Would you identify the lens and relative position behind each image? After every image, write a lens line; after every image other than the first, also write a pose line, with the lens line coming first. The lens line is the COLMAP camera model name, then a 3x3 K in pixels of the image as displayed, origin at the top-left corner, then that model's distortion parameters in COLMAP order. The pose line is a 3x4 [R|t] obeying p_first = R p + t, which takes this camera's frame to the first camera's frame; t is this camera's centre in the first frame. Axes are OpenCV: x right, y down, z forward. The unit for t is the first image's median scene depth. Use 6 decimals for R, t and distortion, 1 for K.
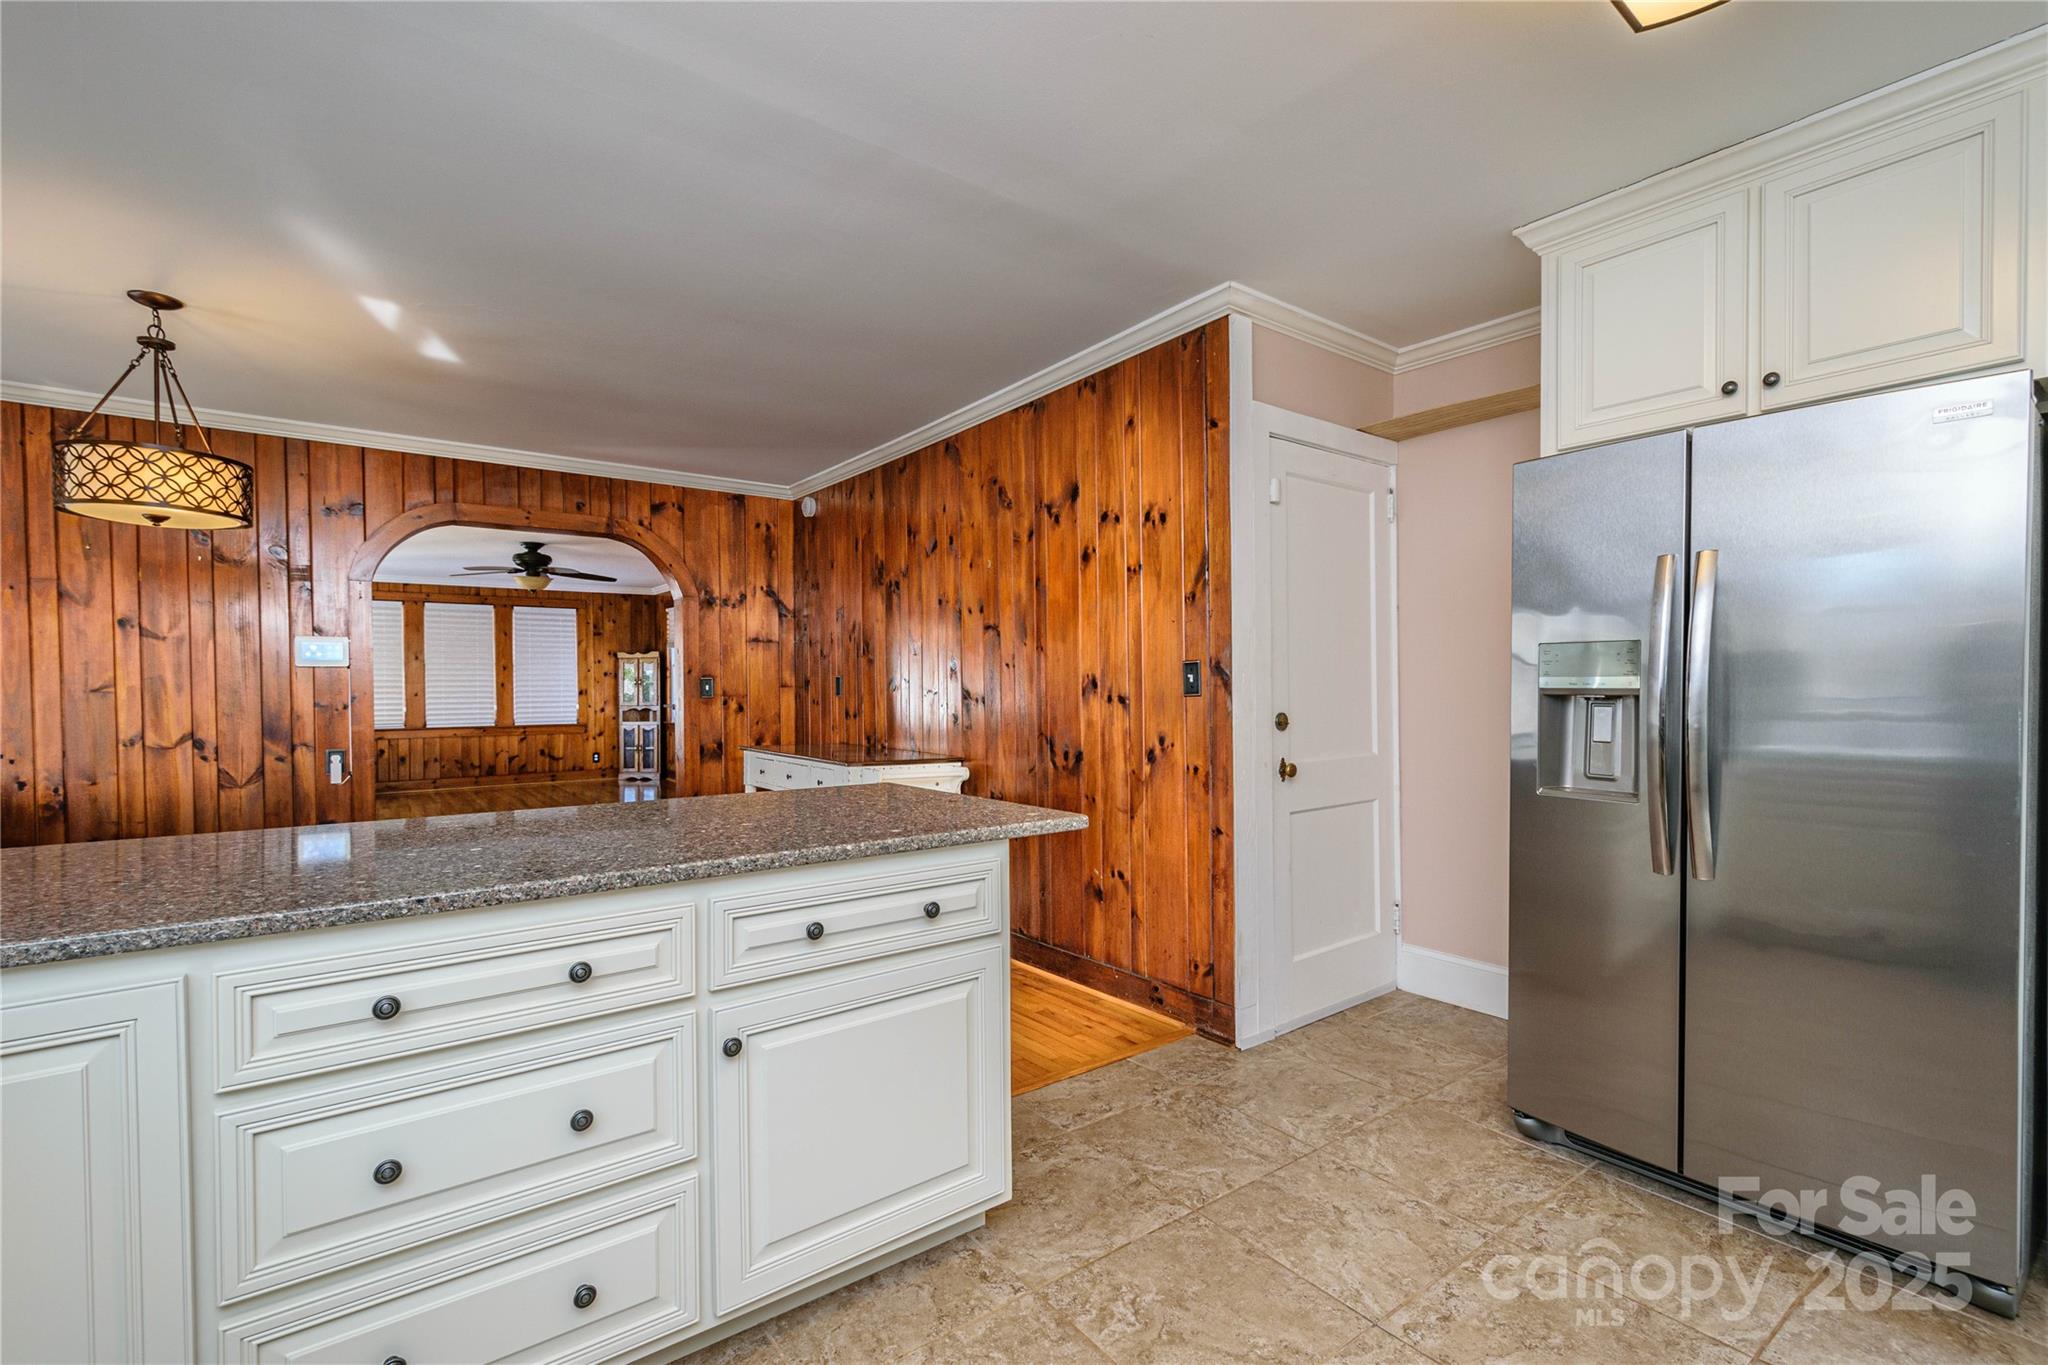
lens RADIAL K [[932.2, 0, 1037.2], [0, 932.2, 689.5], [0, 0, 1]] dist [0.003590, -0.001110]
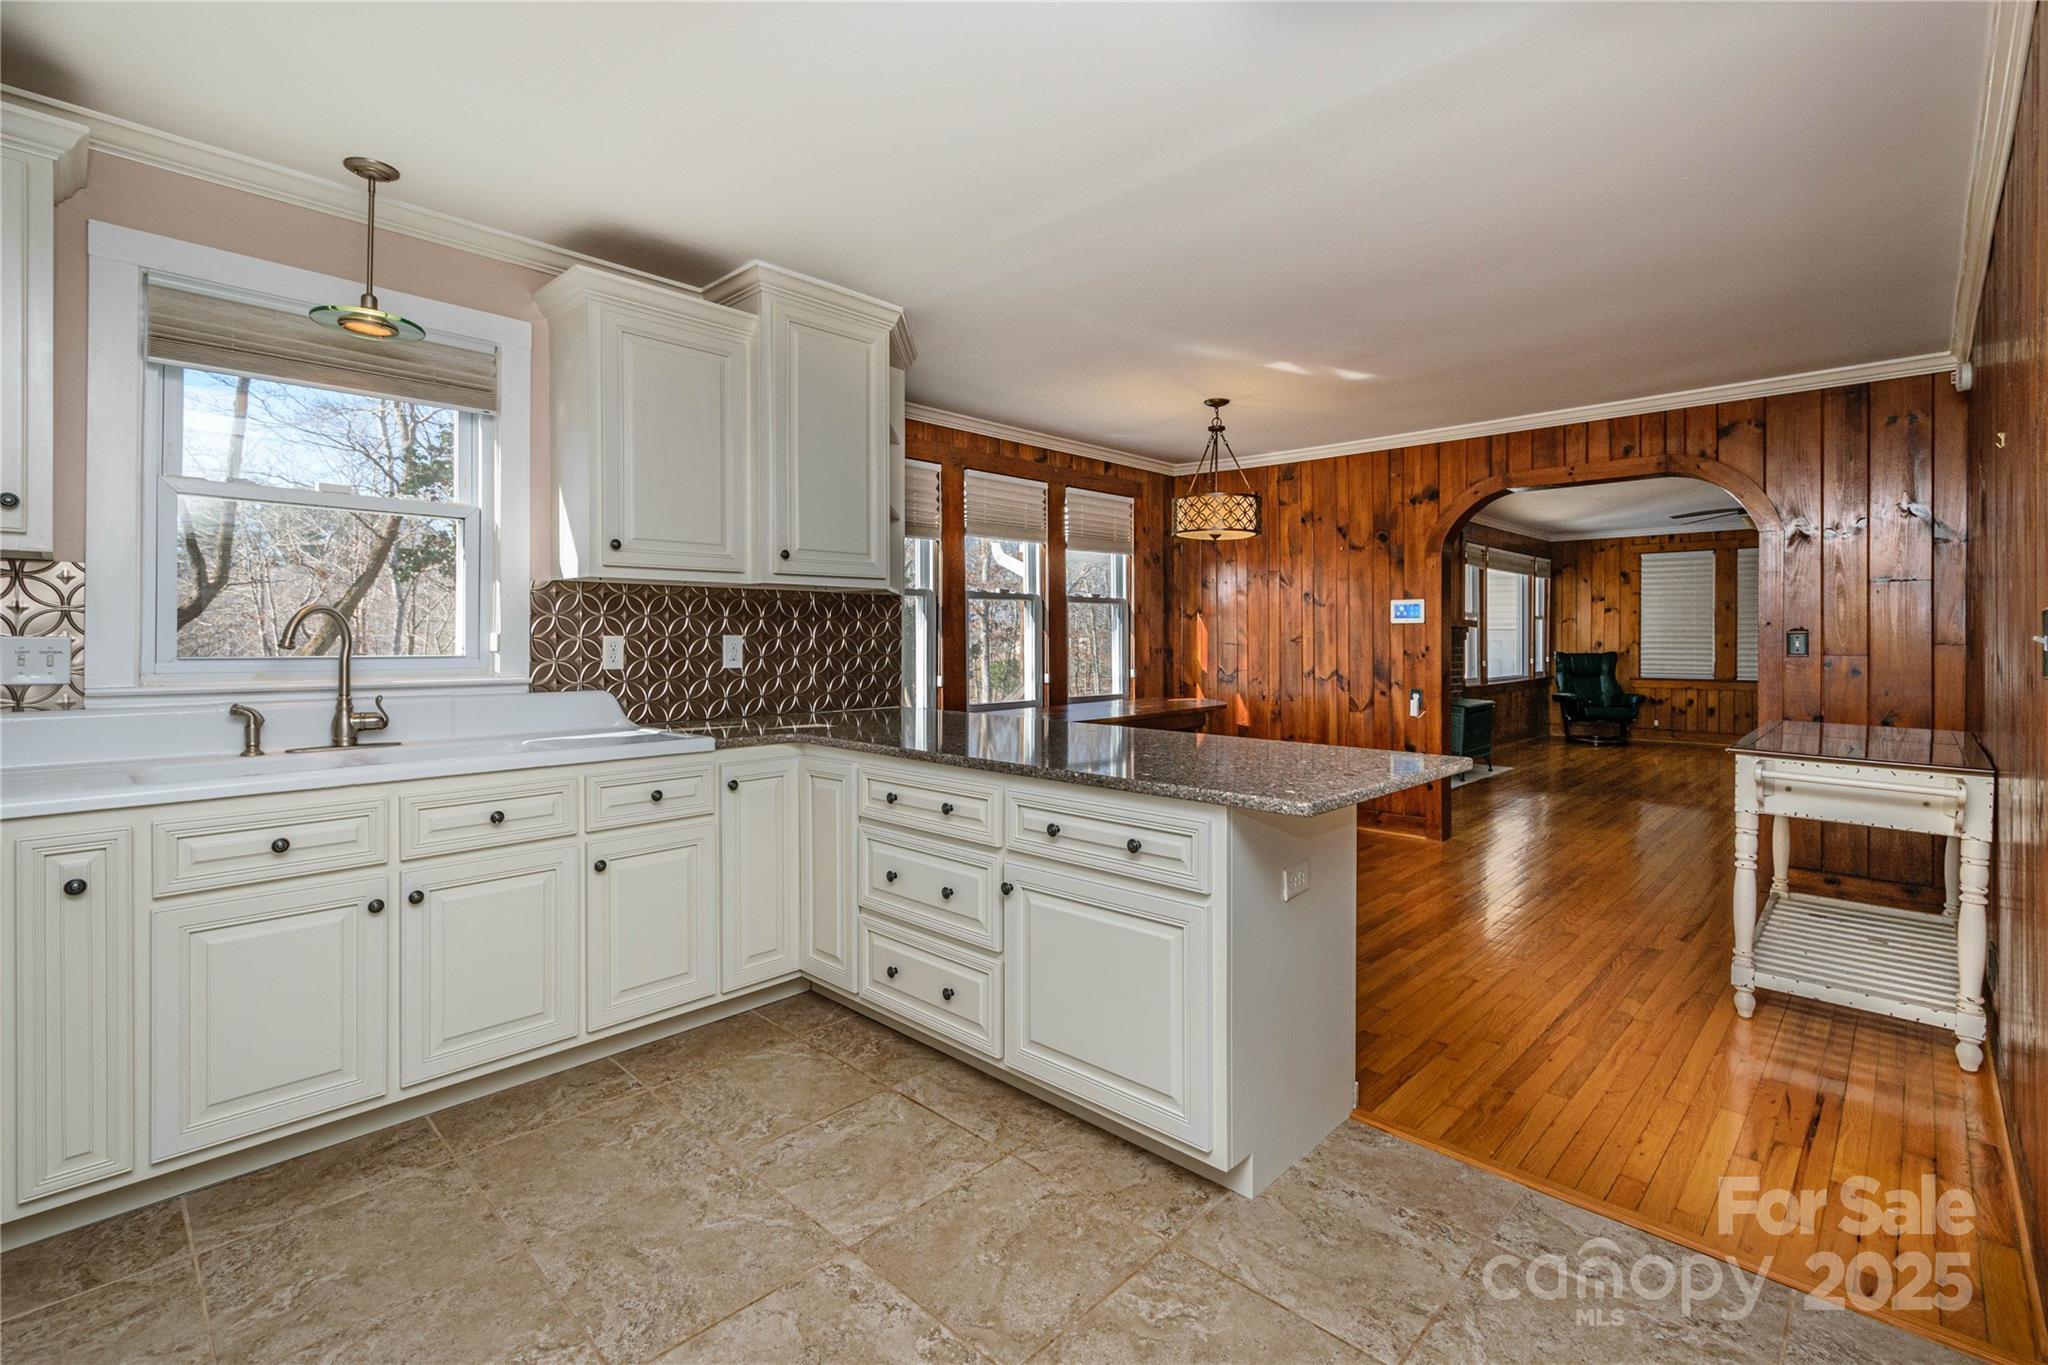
lens RADIAL K [[932.2, 0, 1012.3], [0, 932.2, 639.2], [0, 0, 1]] dist [0.003590, -0.001110]
pose [[0.128975, 0.009981, -0.991598, 0.453268], [-0.006338, 0.999937, 0.009240, -0.011754], [0.991628, 0.005093, 0.129030, 0.320372]]
